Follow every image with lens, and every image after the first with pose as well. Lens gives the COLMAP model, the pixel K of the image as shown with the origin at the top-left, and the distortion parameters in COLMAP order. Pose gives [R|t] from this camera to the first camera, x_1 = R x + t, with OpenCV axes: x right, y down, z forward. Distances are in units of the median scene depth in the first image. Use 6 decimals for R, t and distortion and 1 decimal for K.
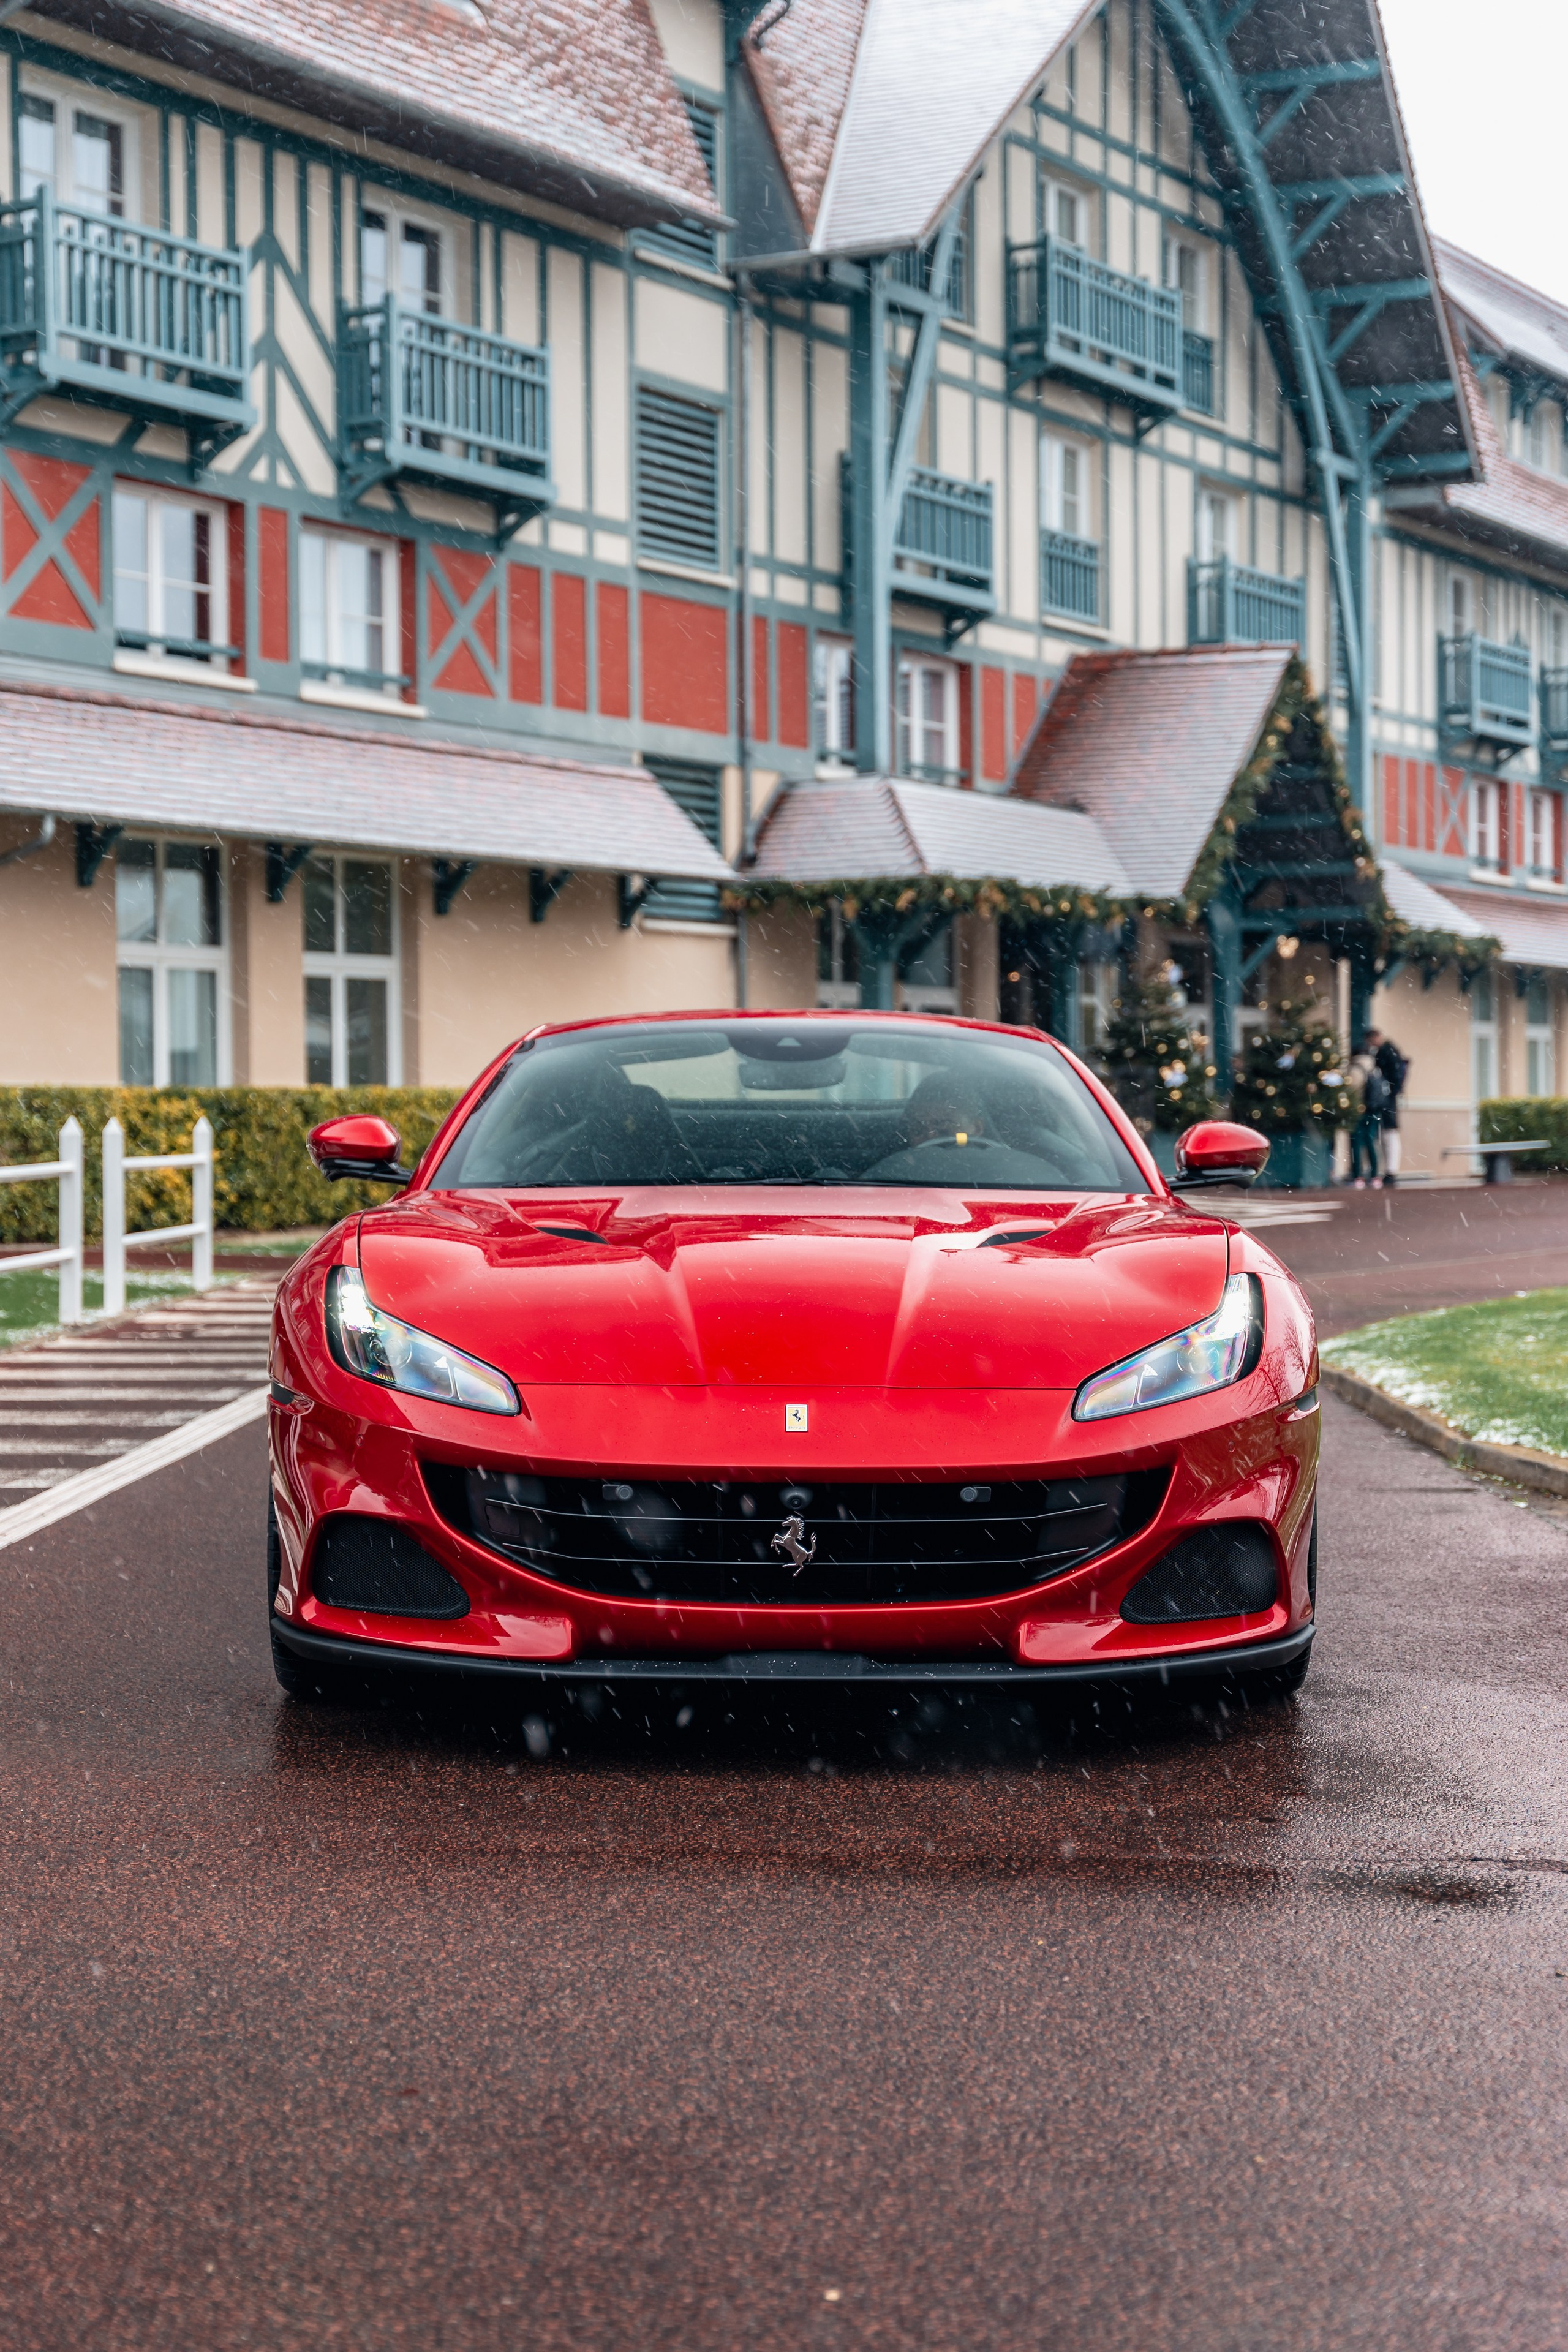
lens RADIAL K [[3512.3, 0, 725.9], [0, 3512.3, 1257.0], [0, 0, 1]] dist [-0.009534, 0.000000]
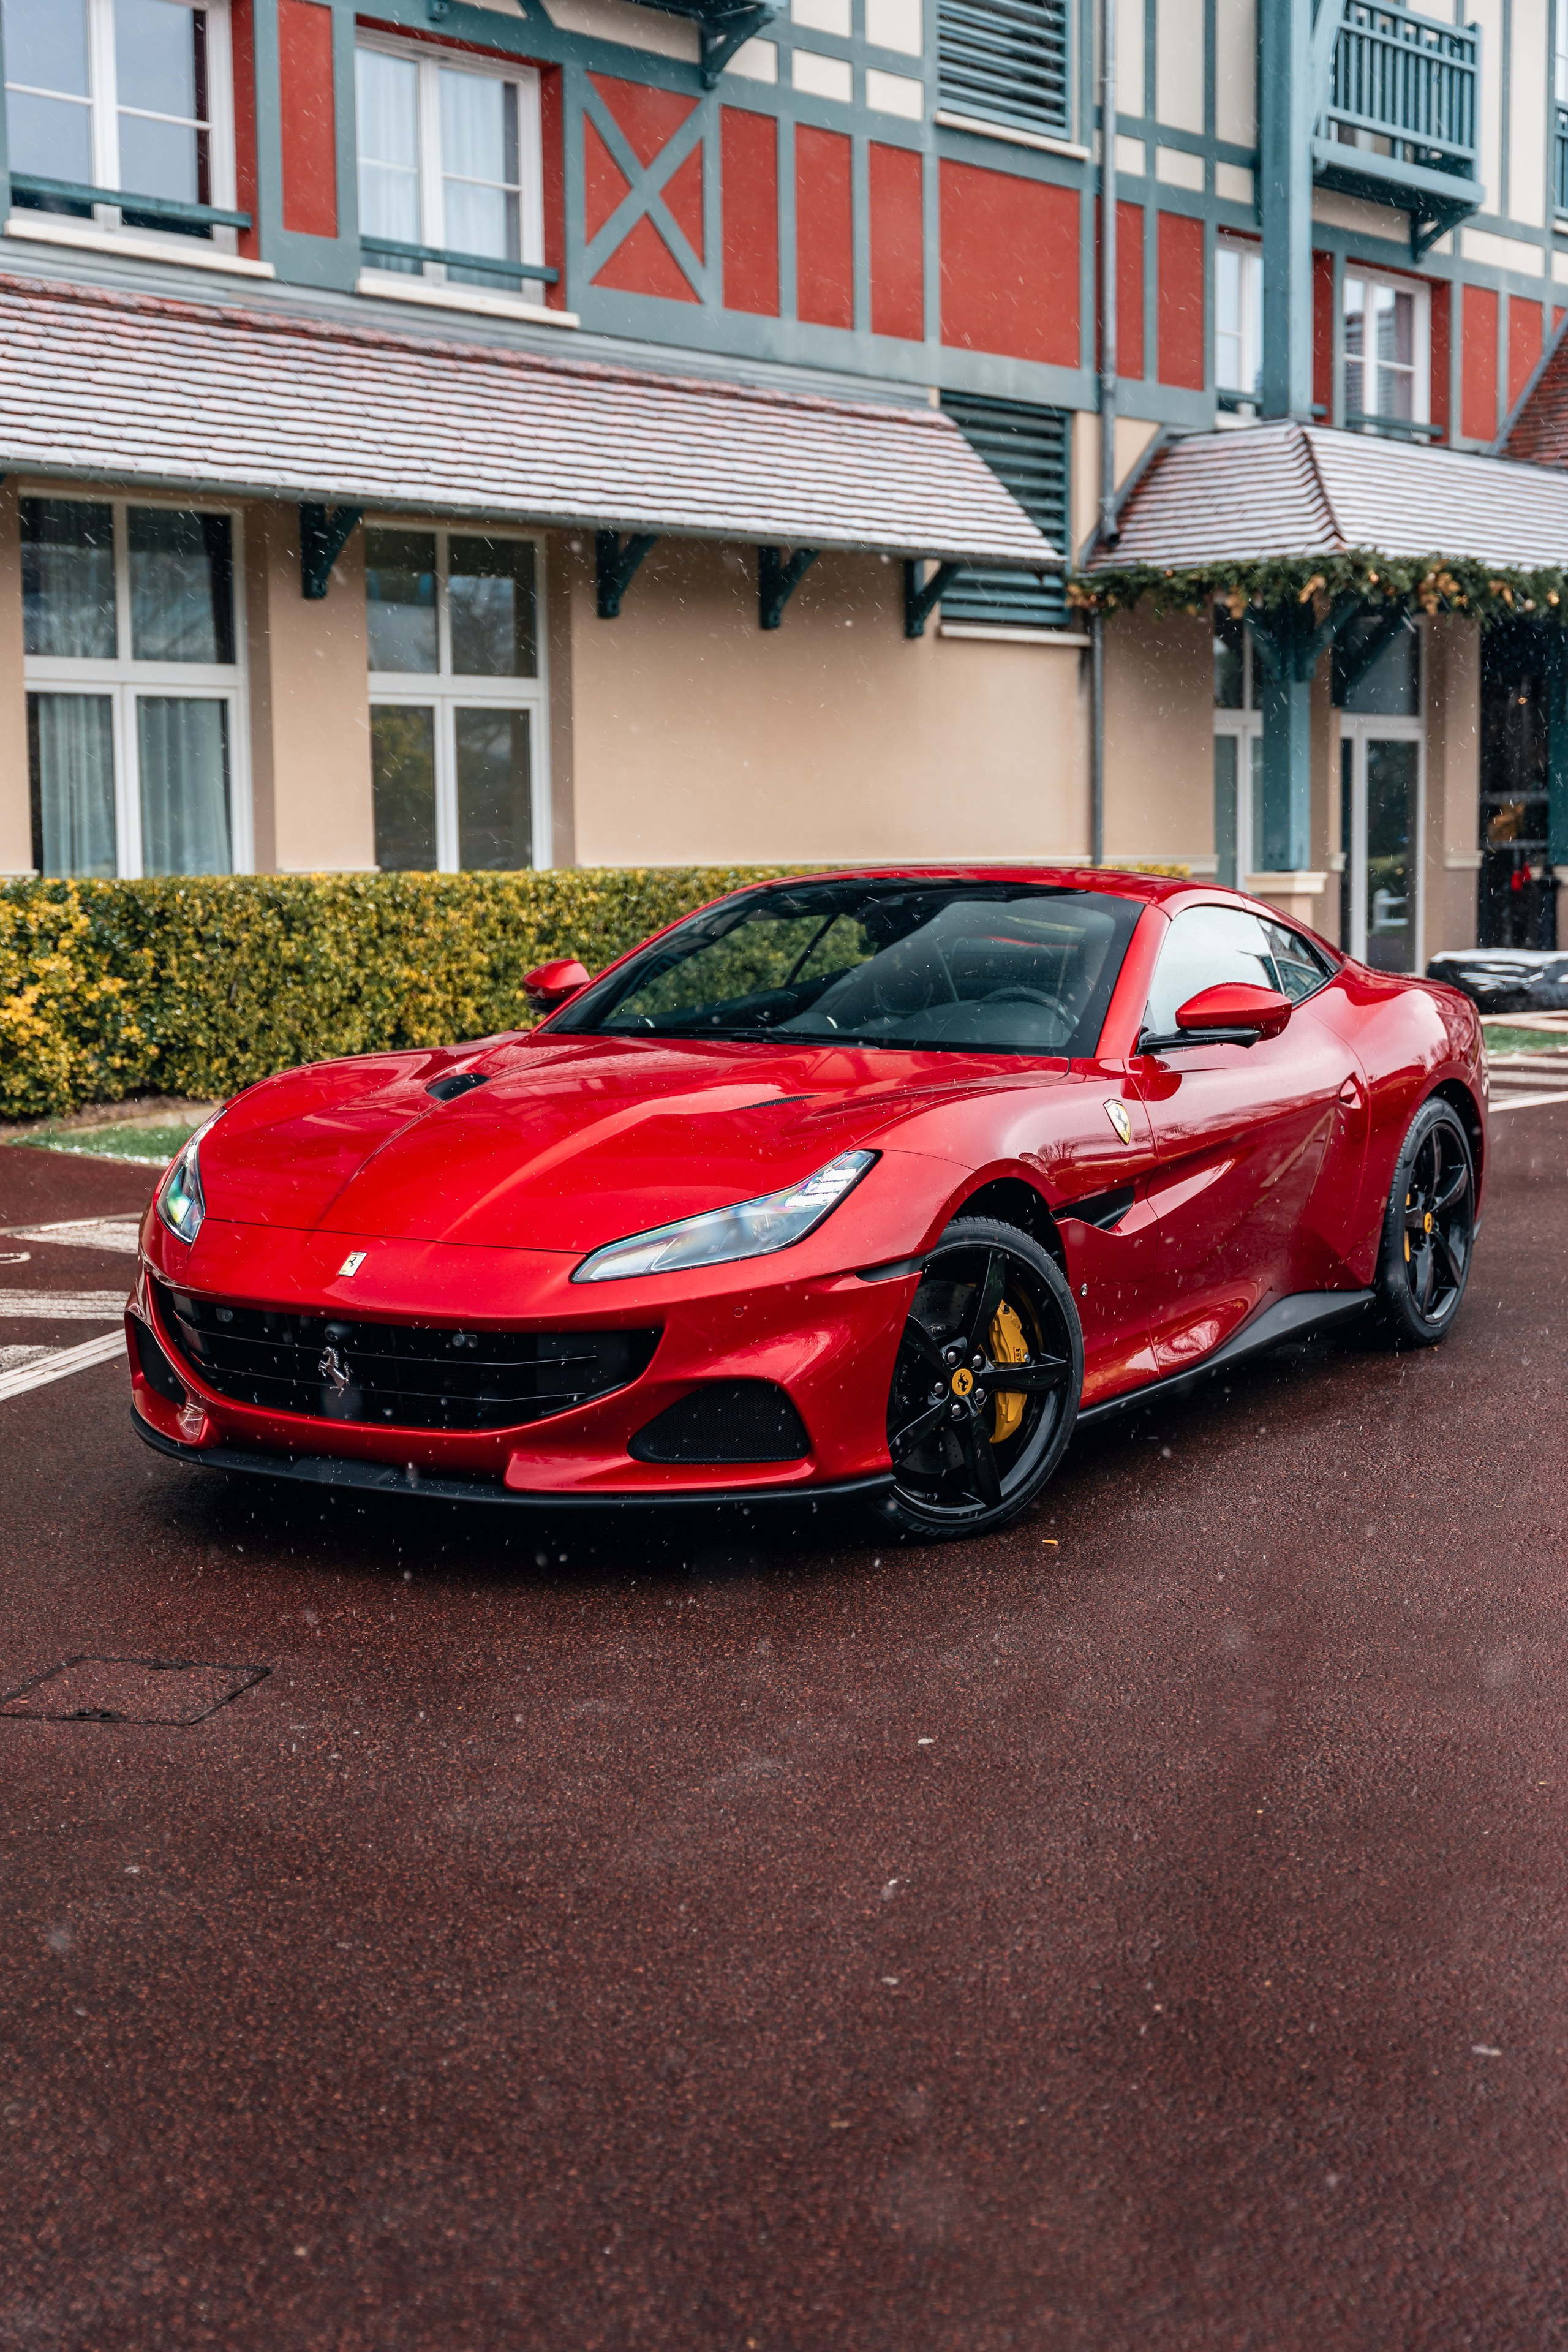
lens RADIAL K [[3107.8, 0, 803.5], [0, 3107.8, 1196.9], [0, 0, 1]] dist [0.012192, 0.000000]
pose [[0.984933, 0.016028, -0.172192, 0.058216], [-0.003183, 0.997207, 0.074617, -0.024940], [0.172907, -0.072945, 0.982233, 0.342672]]
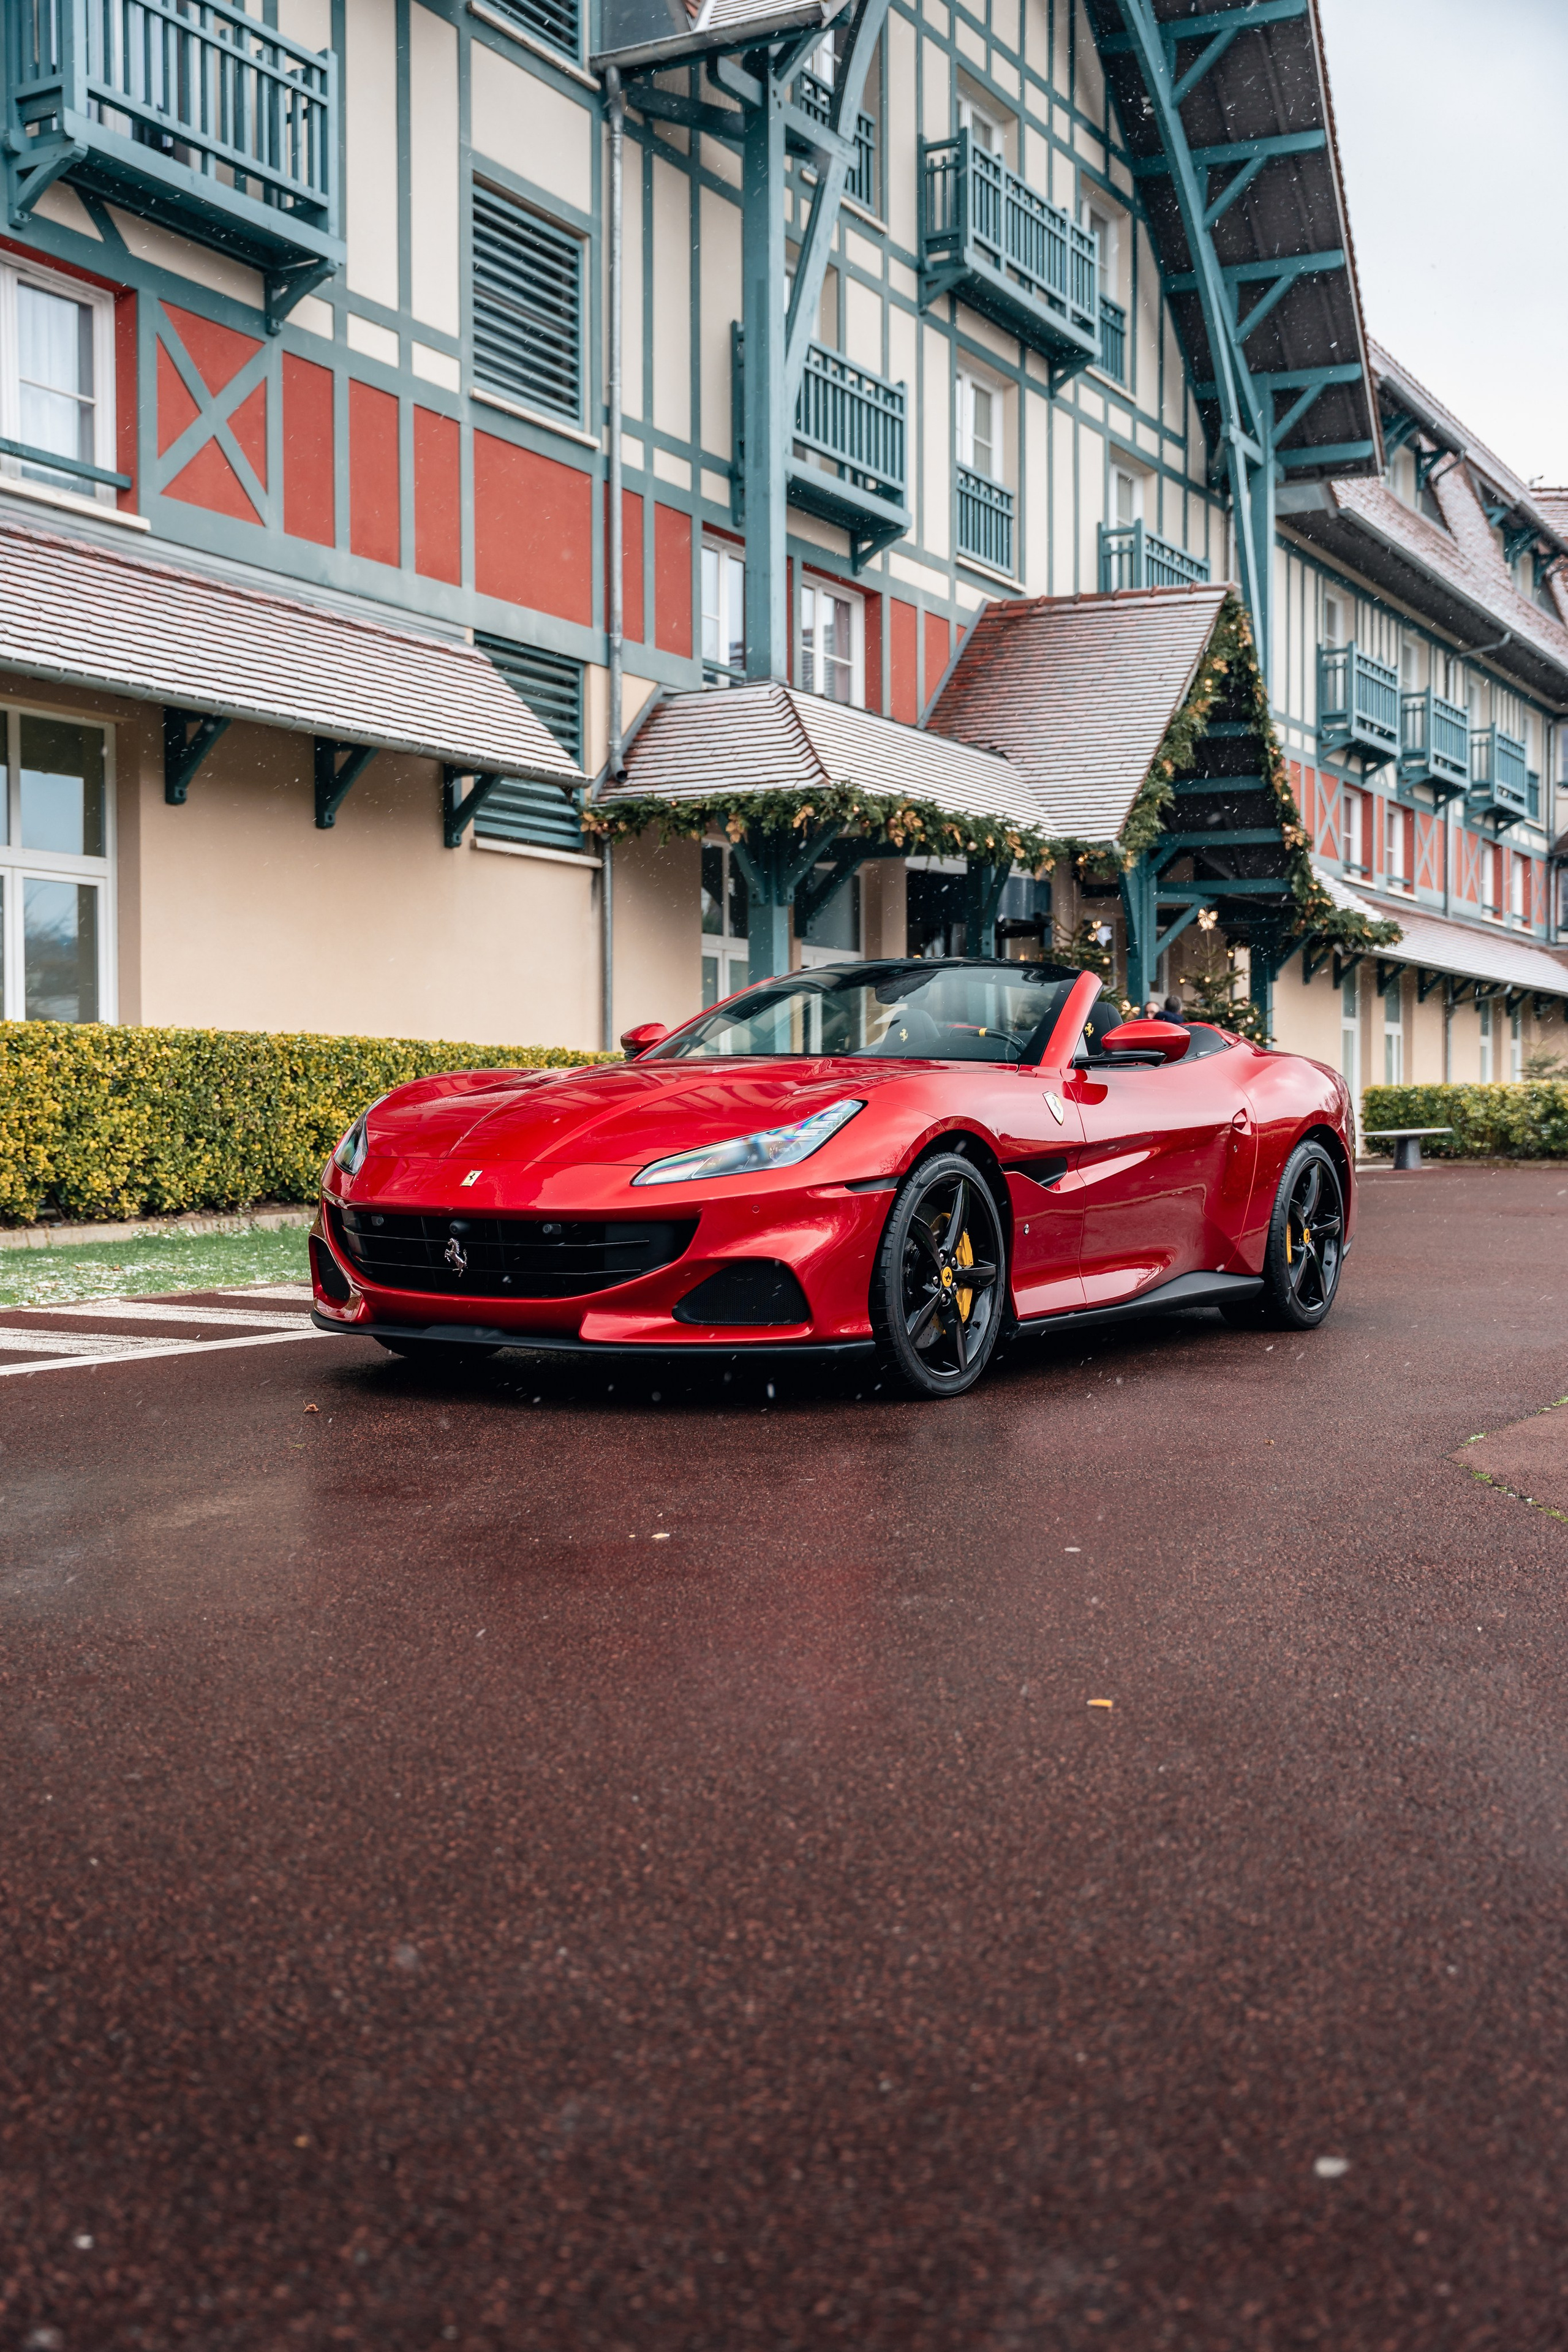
lens RADIAL K [[2407.7, 0, 782.5], [0, 2407.7, 1193.6], [0, 0, 1]] dist [-0.004943, 0.000000]
pose [[0.999299, 0.006252, 0.036918, 0.025639], [-0.005972, 0.999953, -0.007691, -0.010150], [-0.036964, 0.007465, 0.999289, 0.429650]]
